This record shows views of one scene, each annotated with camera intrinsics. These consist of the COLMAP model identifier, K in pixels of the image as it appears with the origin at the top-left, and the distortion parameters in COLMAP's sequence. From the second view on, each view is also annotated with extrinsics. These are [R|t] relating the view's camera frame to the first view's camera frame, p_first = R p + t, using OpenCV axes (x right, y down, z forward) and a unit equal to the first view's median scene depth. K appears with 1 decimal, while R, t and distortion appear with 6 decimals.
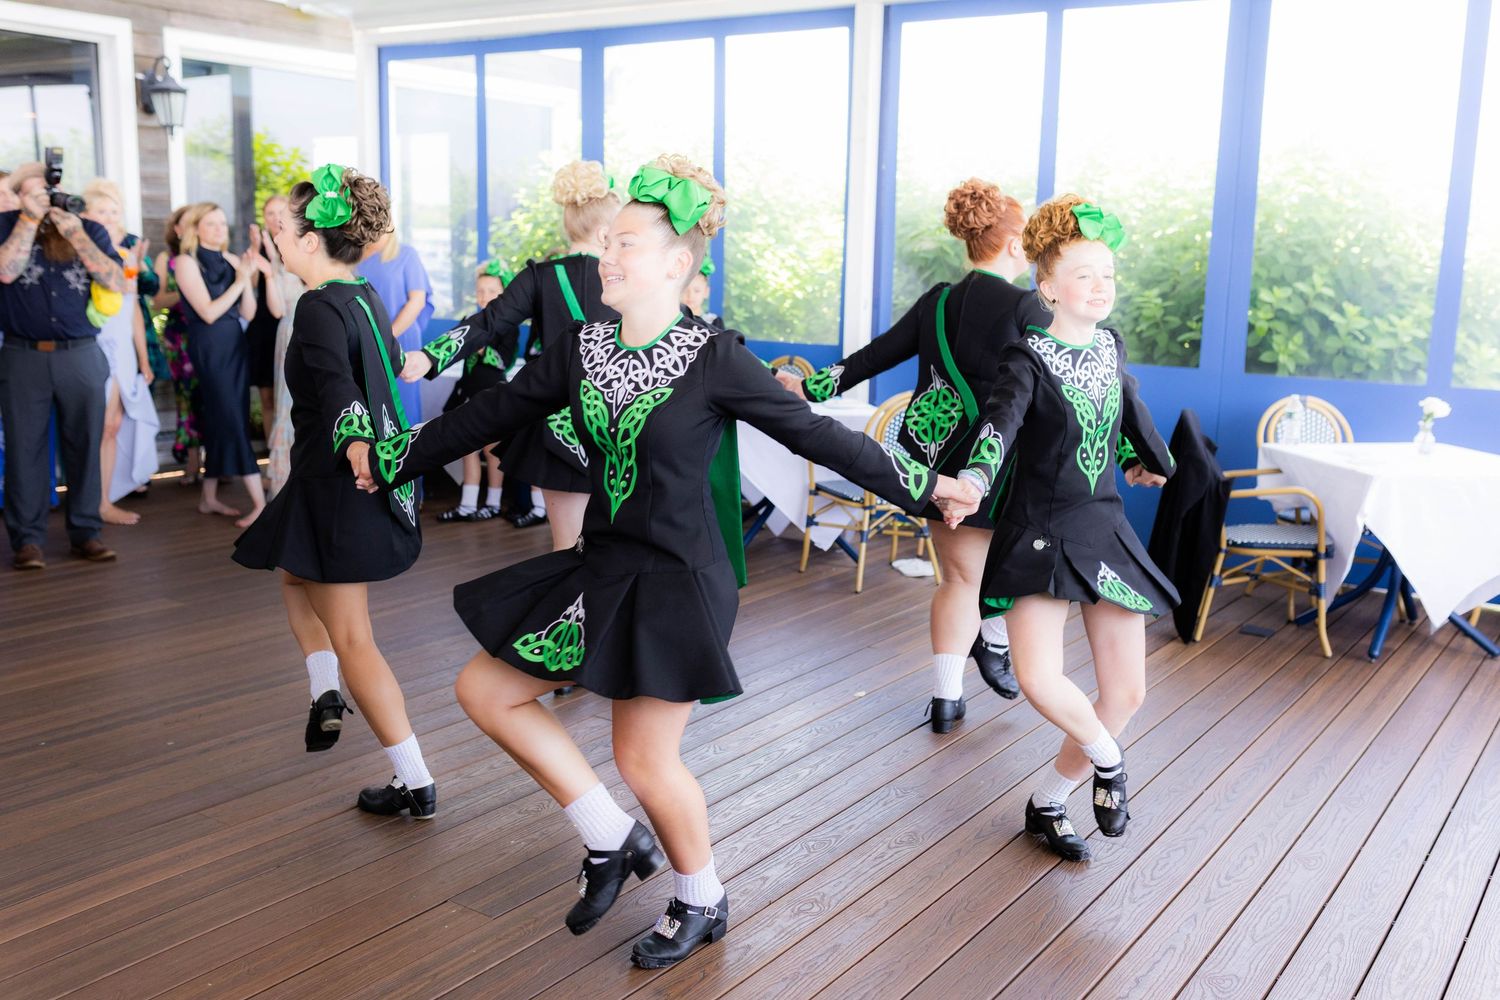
lens RADIAL K [[1434.4, 0, 746.5], [0, 1434.4, 490.5], [0, 0, 1]] dist [-0.003372, 0.021695]
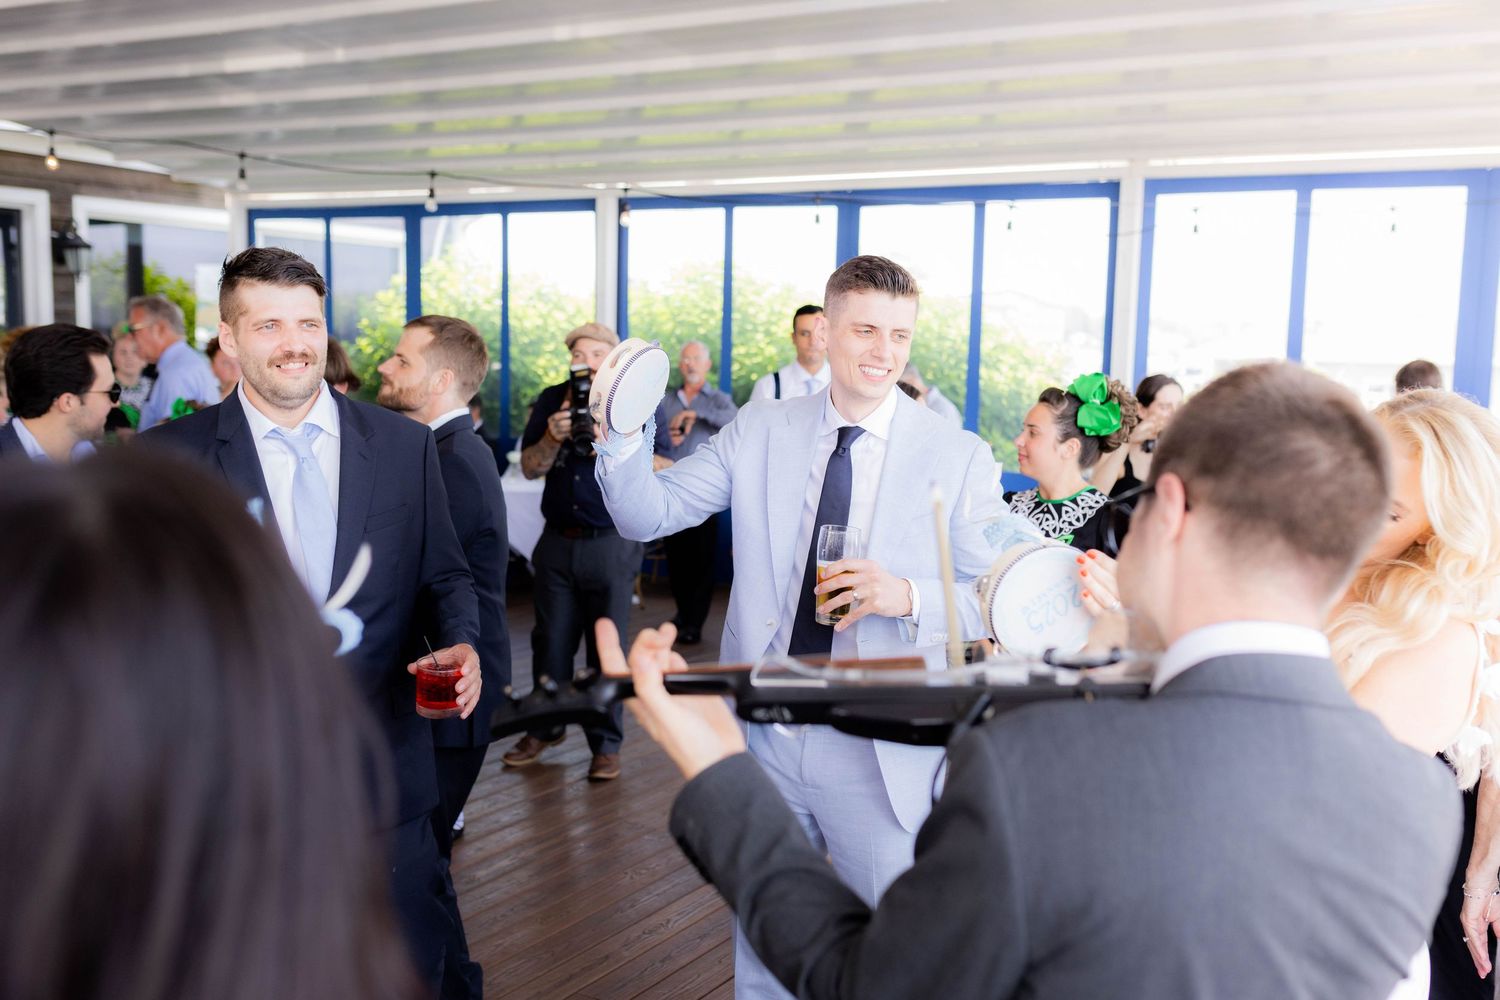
lens RADIAL K [[1509.5, 0, 750.1], [0, 1509.5, 522.6], [0, 0, 1]] dist [0.014777, 0.022100]
pose [[0.998369, -0.008203, 0.056505, 0.201293], [0.011130, 0.998602, -0.051682, 0.074035], [-0.056002, 0.052227, 0.997064, -0.635286]]
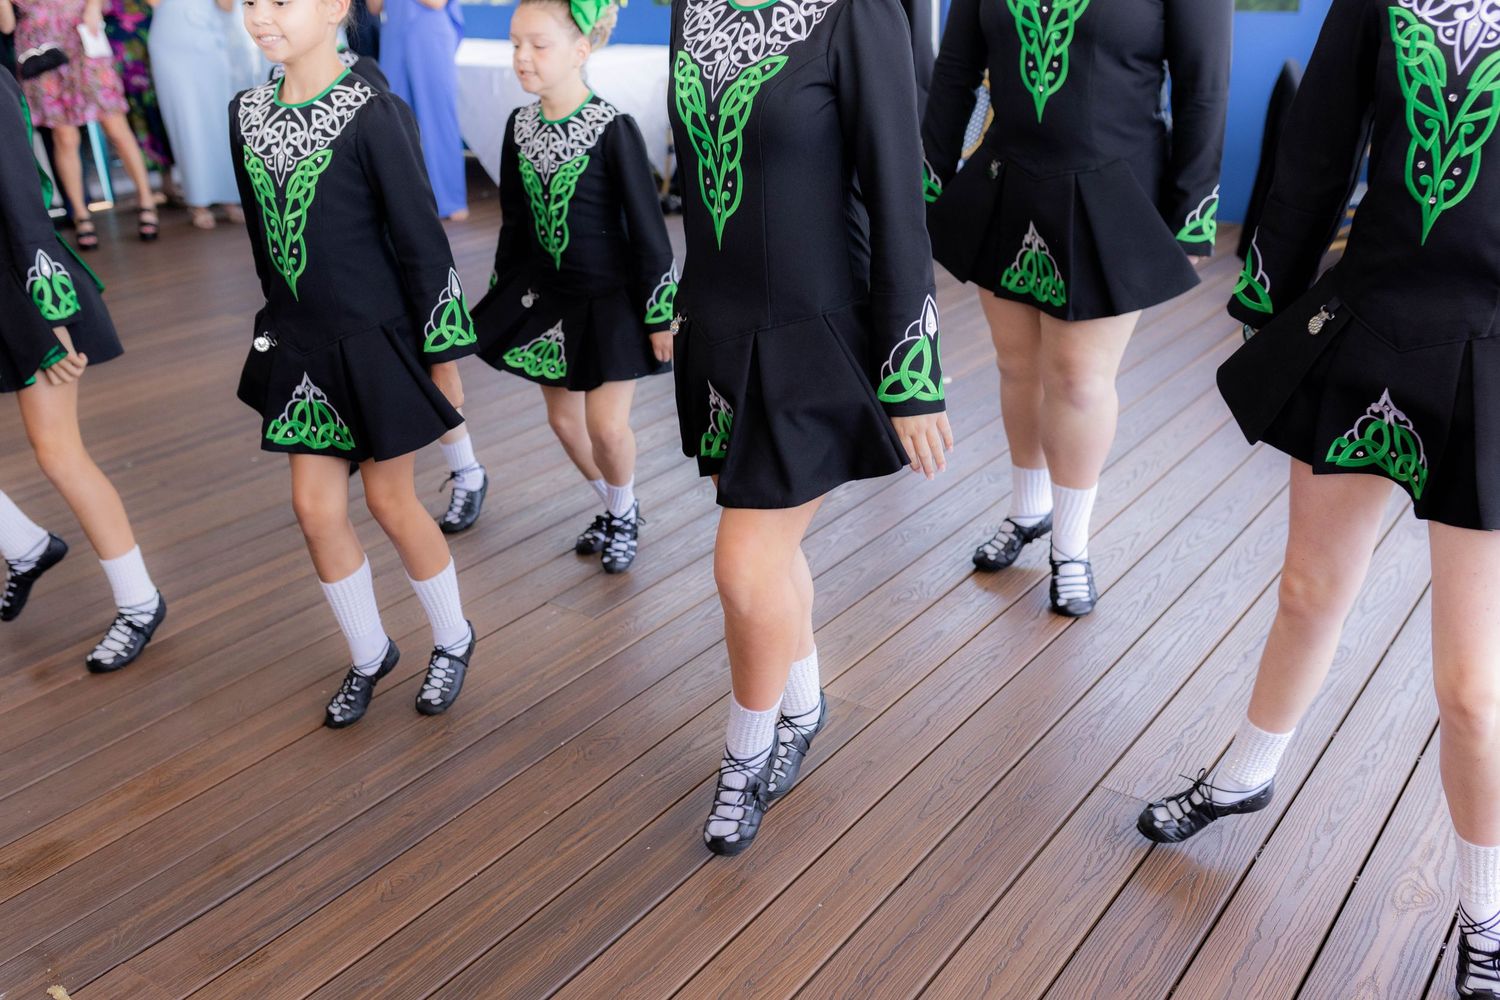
lens RADIAL K [[1440.1, 0, 750.7], [0, 1440.1, 474.4], [0, 0, 1]] dist [0.009088, 0.003195]
pose [[0.998304, -0.040663, -0.041659, -0.013226], [0.048232, 0.978449, 0.200778, 0.001596], [0.032597, -0.202446, 0.978751, 0.023342]]
